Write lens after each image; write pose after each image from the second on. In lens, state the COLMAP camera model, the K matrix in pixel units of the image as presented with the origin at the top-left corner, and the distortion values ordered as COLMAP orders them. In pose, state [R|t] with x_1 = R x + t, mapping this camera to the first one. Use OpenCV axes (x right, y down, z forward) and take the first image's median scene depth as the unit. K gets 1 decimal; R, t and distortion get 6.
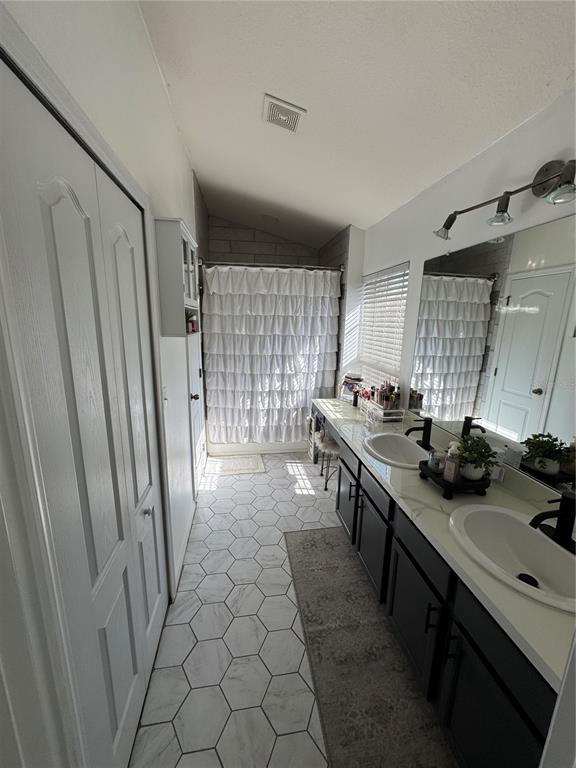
lens RADIAL K [[306.0, 0, 288.0], [0, 306.0, 384.0], [0, 0, 1]] dist [-0.000674, -0.000258]
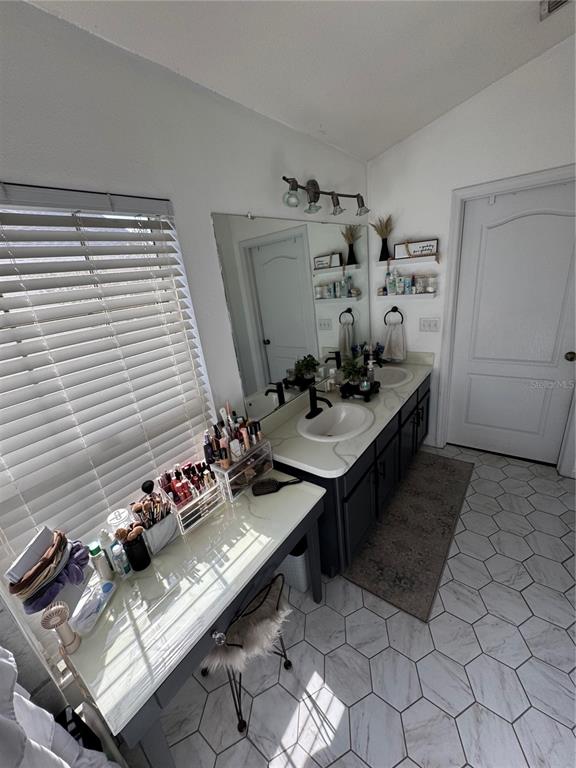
lens RADIAL K [[306.0, 0, 288.0], [0, 306.0, 384.0], [0, 0, 1]] dist [-0.000674, -0.000258]
pose [[-0.696702, -0.190783, 0.691526, -0.164608], [0.243847, 0.843601, 0.478411, -0.341241], [-0.674644, 0.501936, -0.541216, 1.318612]]
